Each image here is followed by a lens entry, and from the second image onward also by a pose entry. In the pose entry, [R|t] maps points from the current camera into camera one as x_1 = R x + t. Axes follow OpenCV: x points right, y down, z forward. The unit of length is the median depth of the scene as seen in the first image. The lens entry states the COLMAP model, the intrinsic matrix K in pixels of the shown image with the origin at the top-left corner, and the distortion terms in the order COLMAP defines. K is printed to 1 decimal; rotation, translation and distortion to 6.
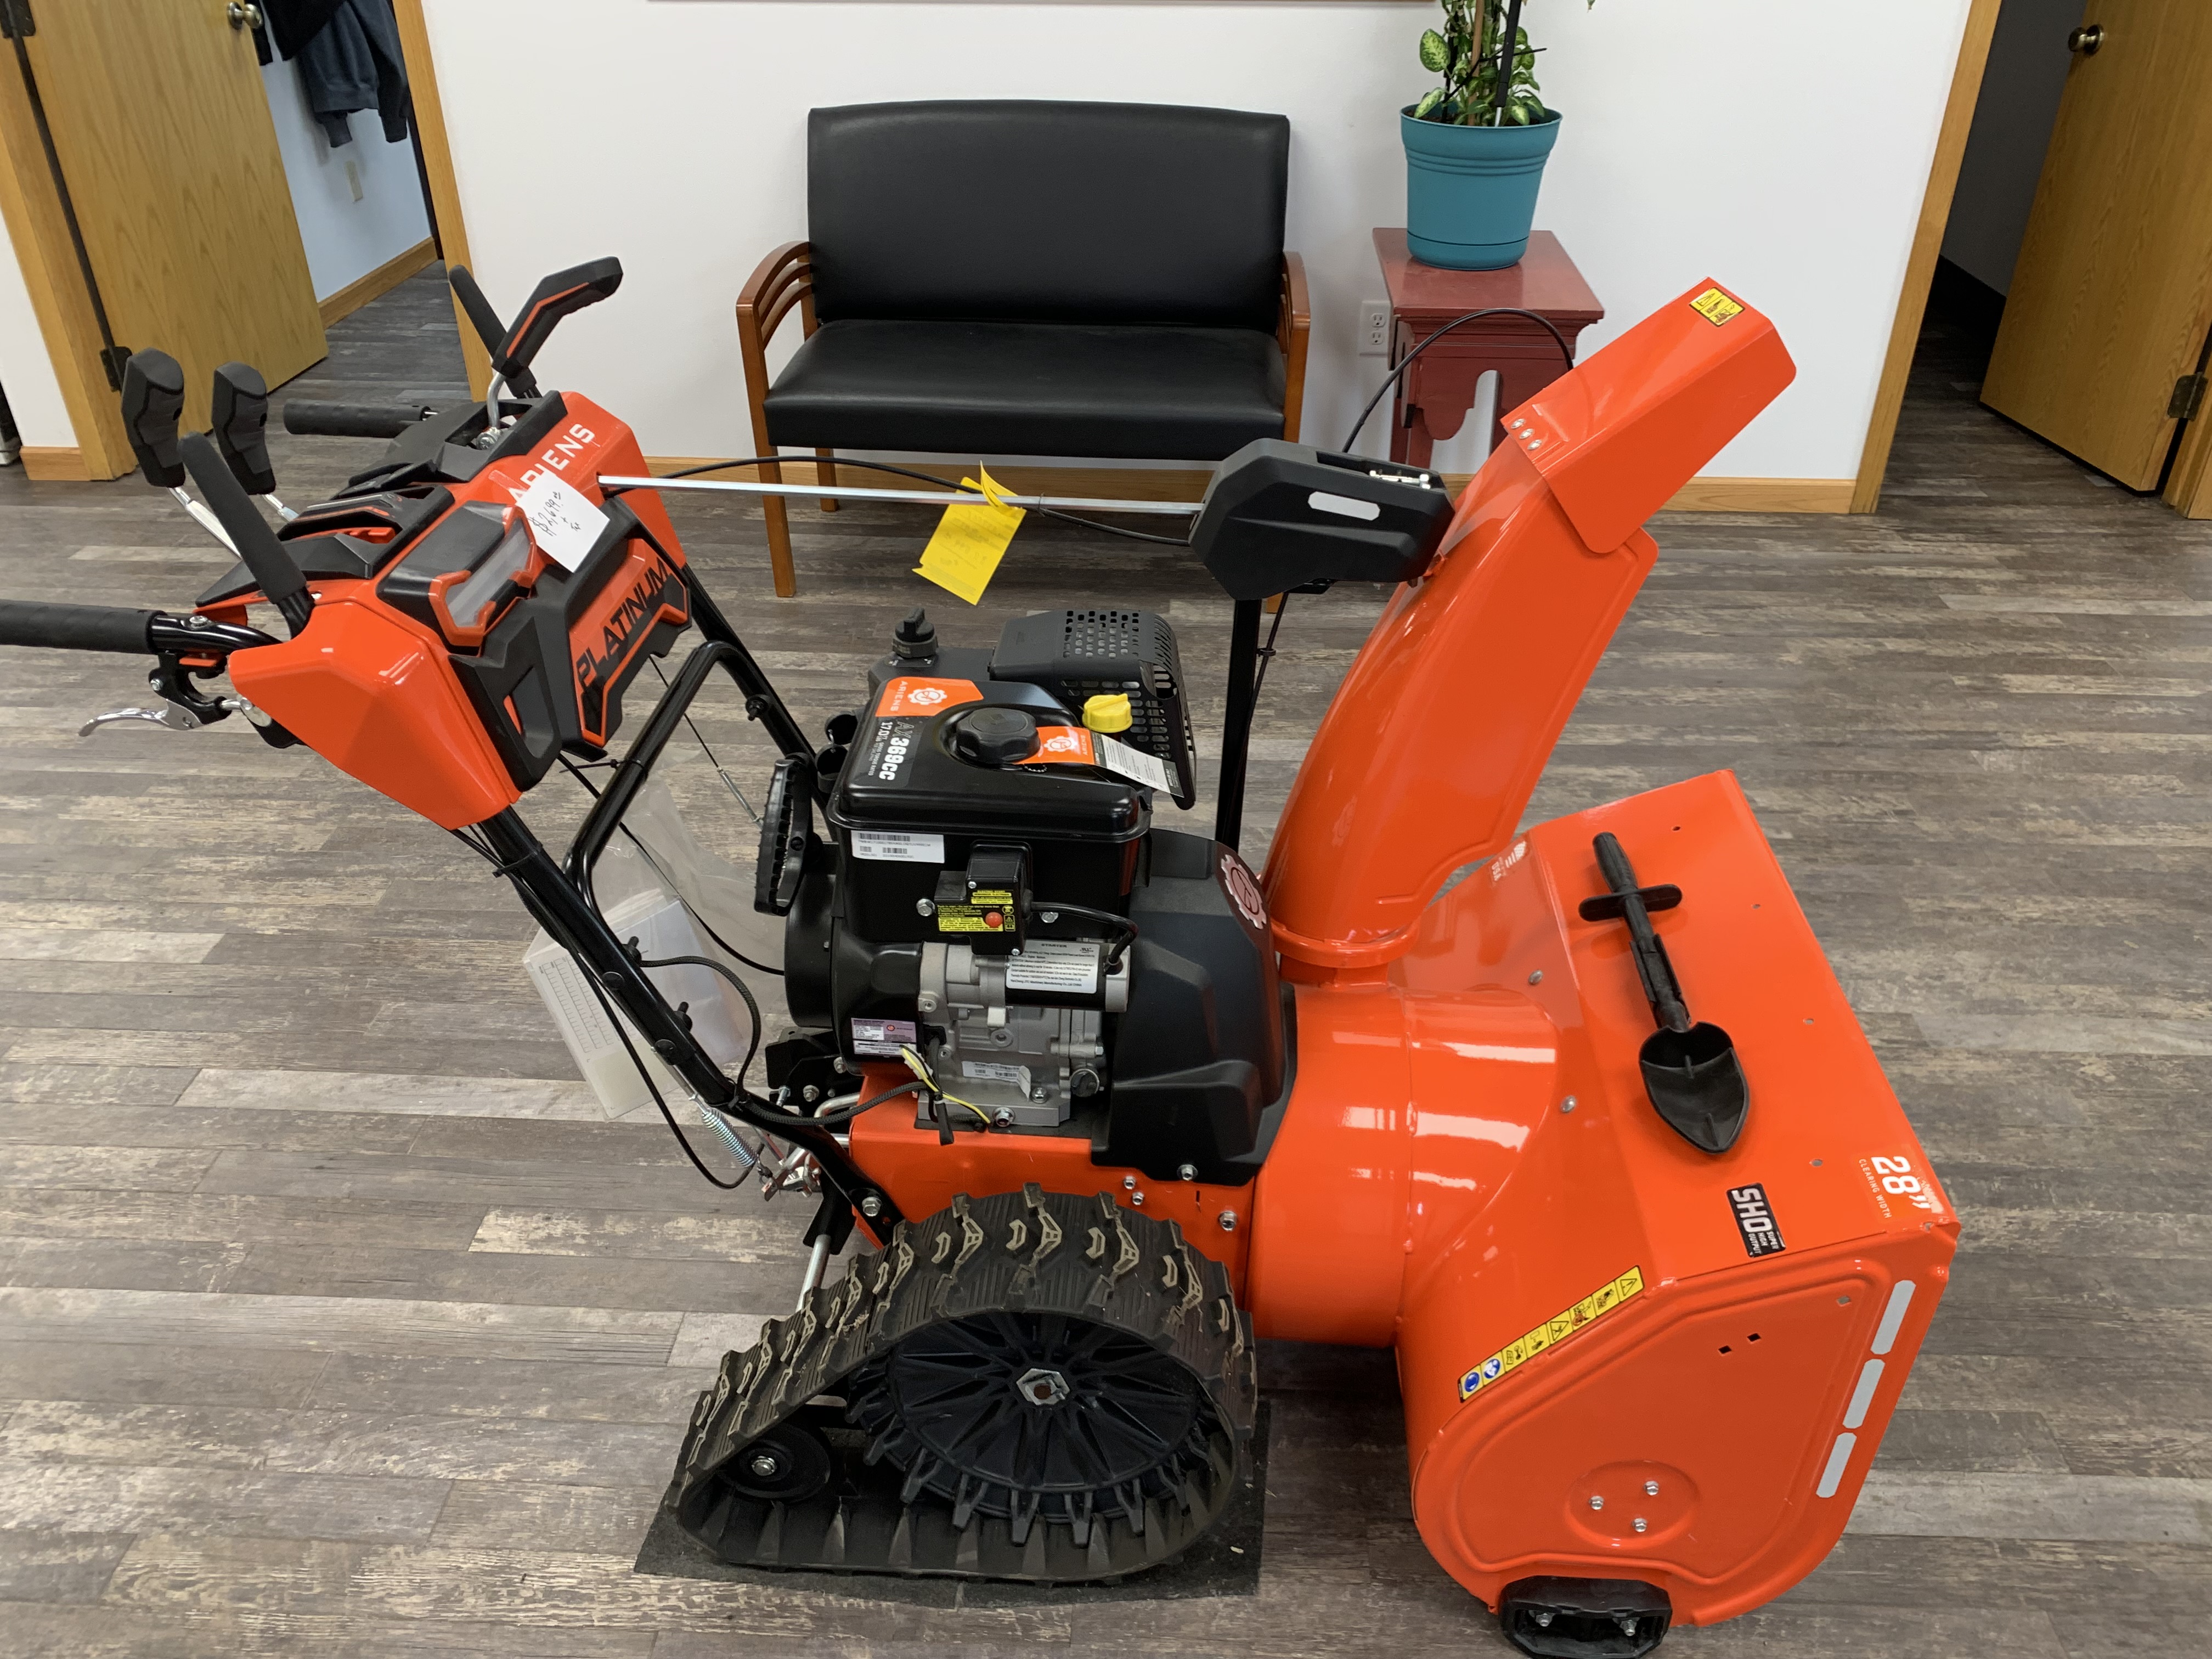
lens RADIAL K [[1726.6, 0, 1100.9], [0, 1726.6, 816.6], [0, 0, 1]] dist [0.014924, 0.007205]
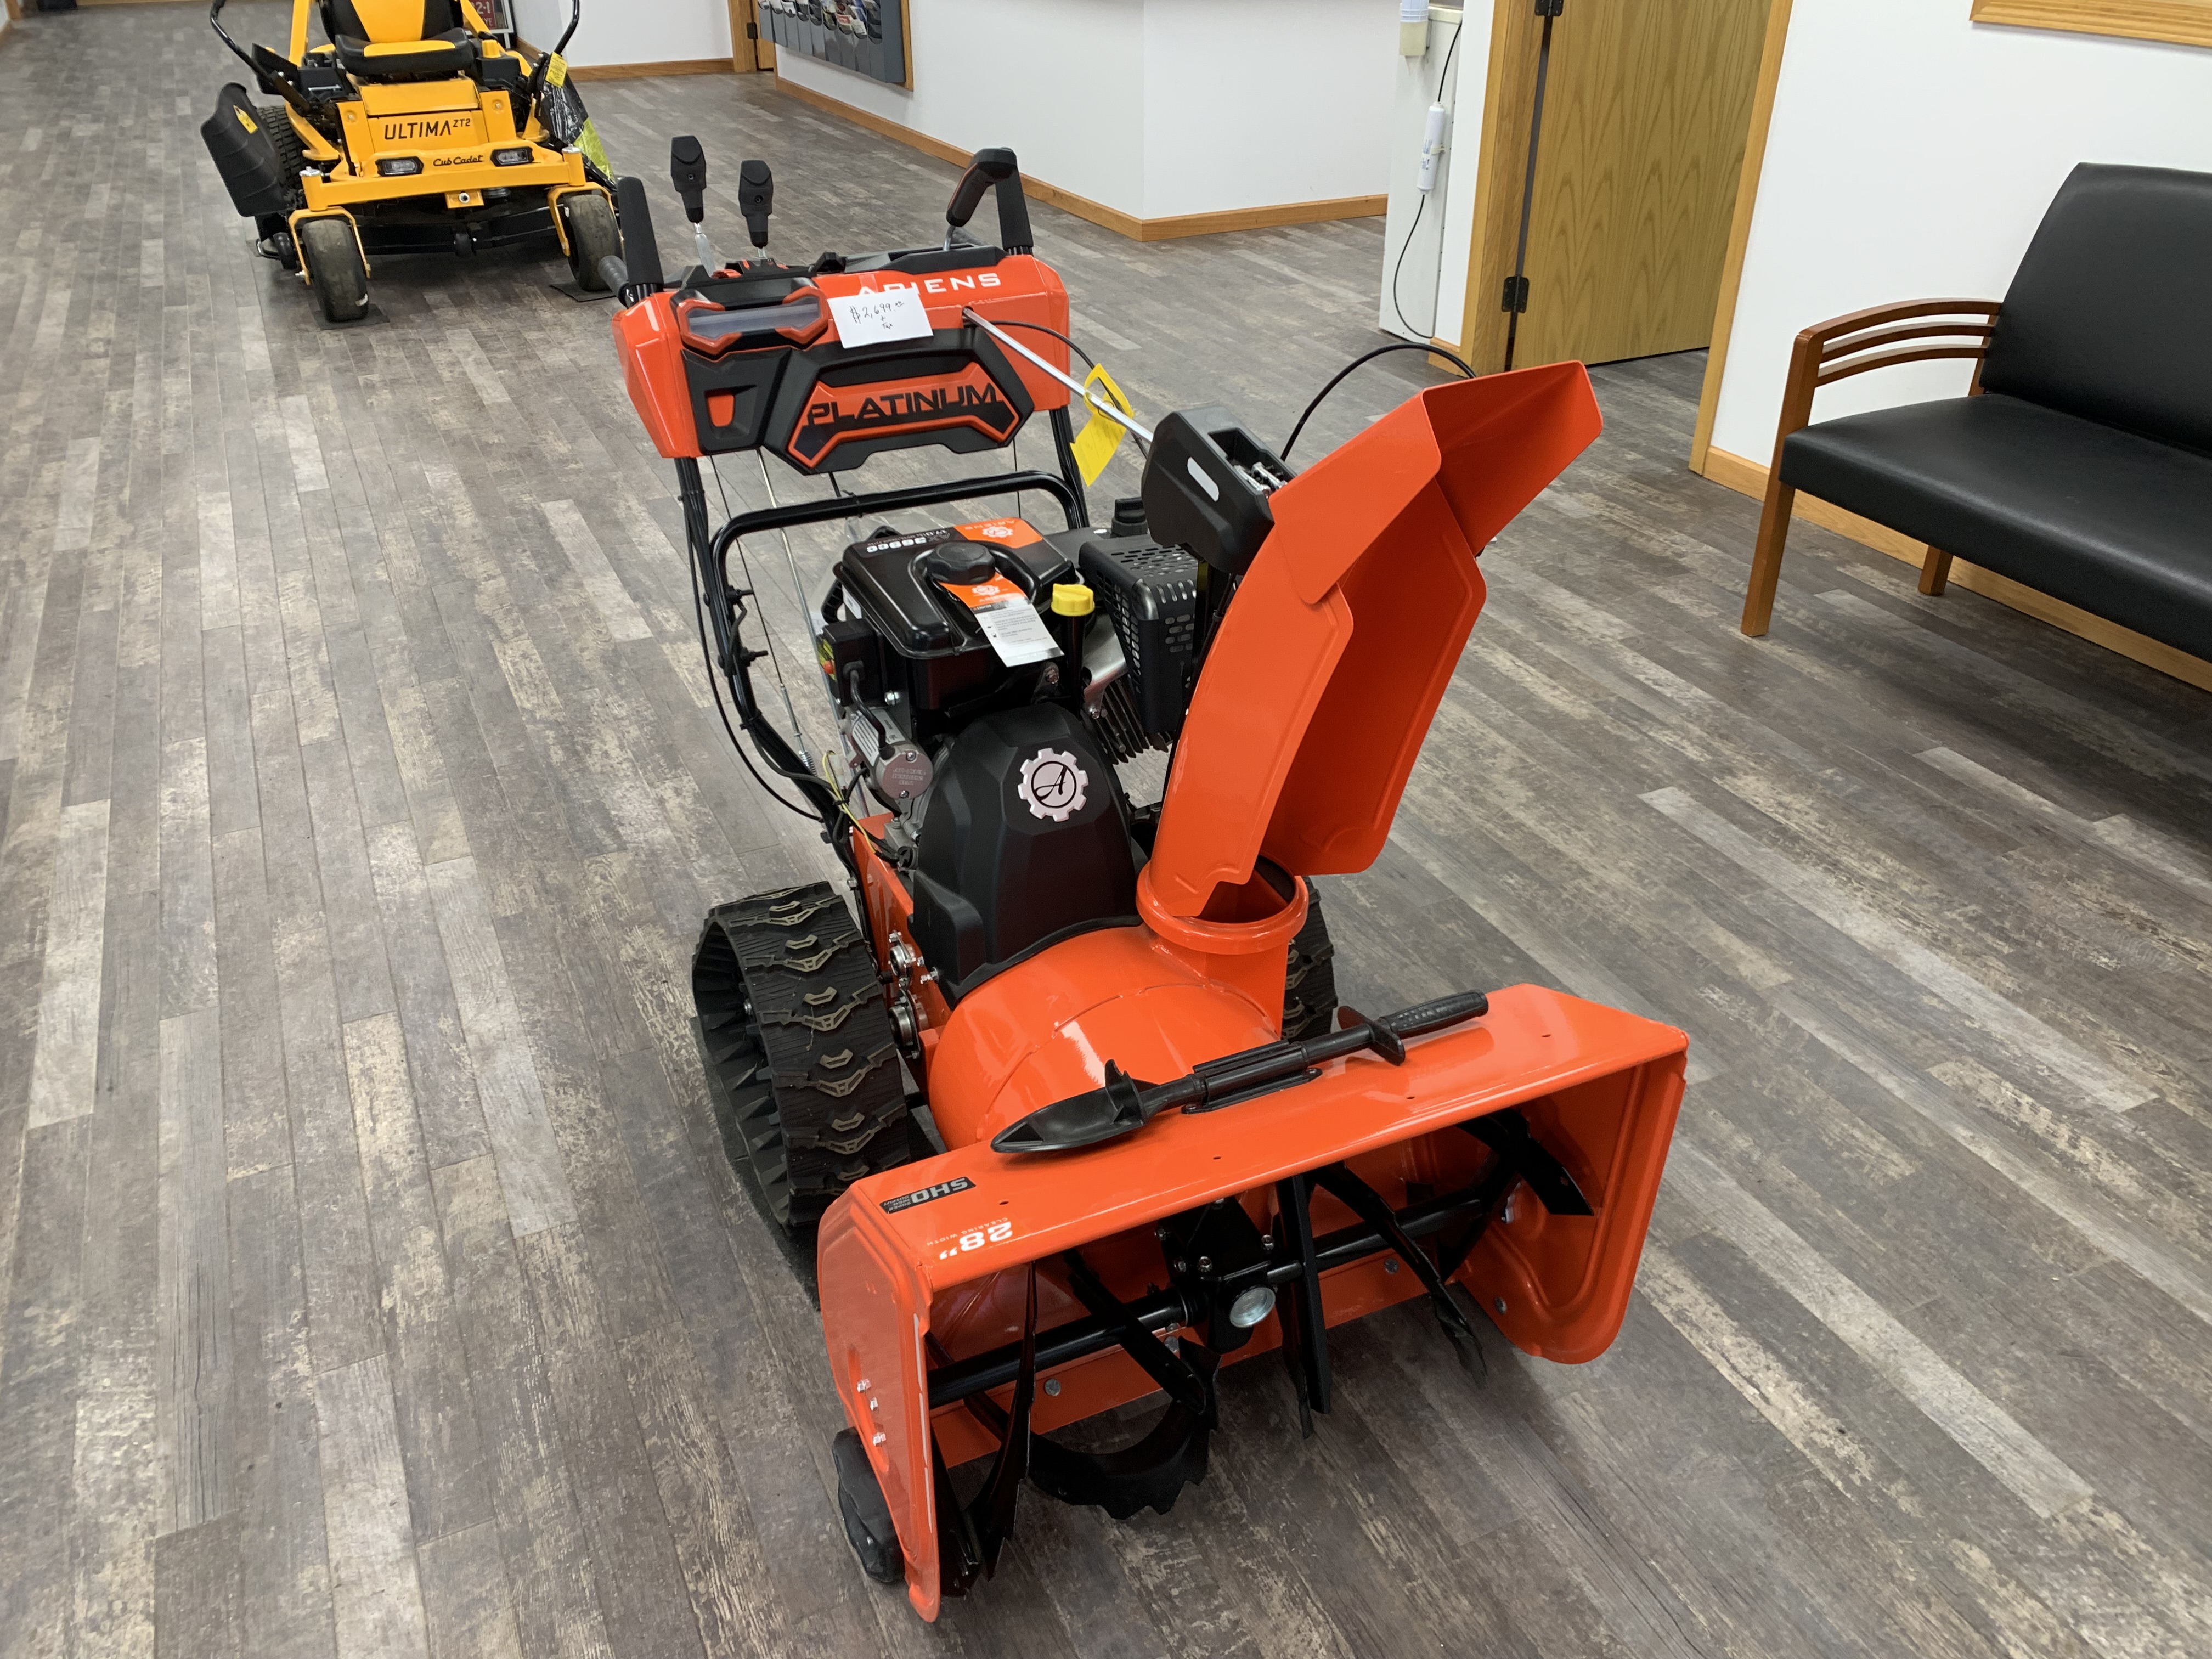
lens RADIAL K [[1726.6, 0, 1100.9], [0, 1726.6, 816.6], [0, 0, 1]] dist [0.014924, 0.007205]
pose [[0.471031, 0.439228, -0.764990, 0.929363], [-0.450737, 0.865303, 0.219290, -0.189176], [0.758266, 0.241517, 0.605560, 0.343287]]
